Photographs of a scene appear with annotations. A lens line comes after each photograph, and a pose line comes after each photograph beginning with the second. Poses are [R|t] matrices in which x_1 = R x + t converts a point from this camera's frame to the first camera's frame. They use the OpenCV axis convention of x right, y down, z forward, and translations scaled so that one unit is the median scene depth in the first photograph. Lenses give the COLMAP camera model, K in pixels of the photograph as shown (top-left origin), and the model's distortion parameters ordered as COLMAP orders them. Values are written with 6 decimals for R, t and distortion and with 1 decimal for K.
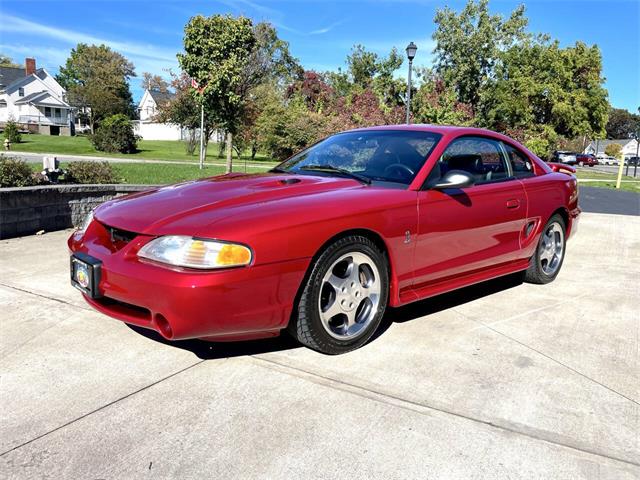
lens RADIAL K [[487.0, 0, 320.0], [0, 487.0, 240.0], [0, 0, 1]] dist [0.075802, -0.105777]
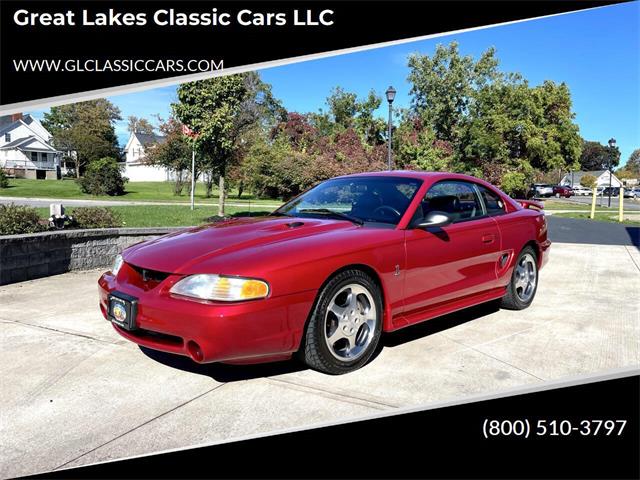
lens RADIAL K [[487.0, 0, 320.0], [0, 487.0, 240.0], [0, 0, 1]] dist [0.075802, -0.105777]
pose [[0.999193, -0.025483, 0.031050, -0.011566], [0.027678, 0.996988, -0.072448, 0.000537], [-0.029110, 0.073248, 0.996889, -0.045817]]
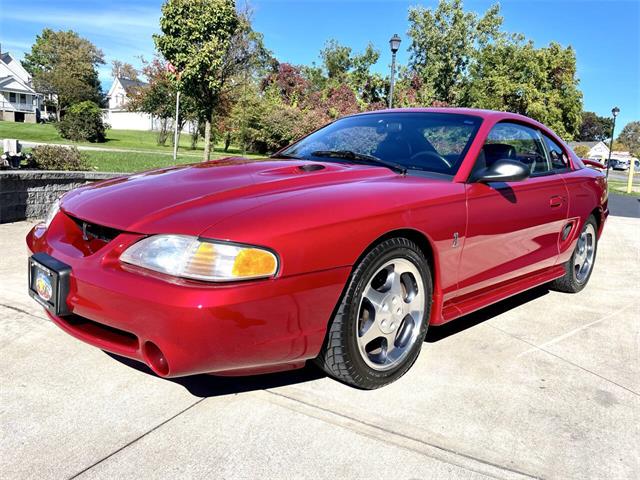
lens RADIAL K [[487.9, 0, 307.2], [0, 487.9, 236.5], [0, 0, 1]] dist [0.072906, -0.098526]
pose [[0.999169, 0.017706, 0.036701, -0.028683], [-0.017788, 0.999840, 0.001906, -0.002483], [-0.036661, -0.002557, 0.999324, 0.059119]]
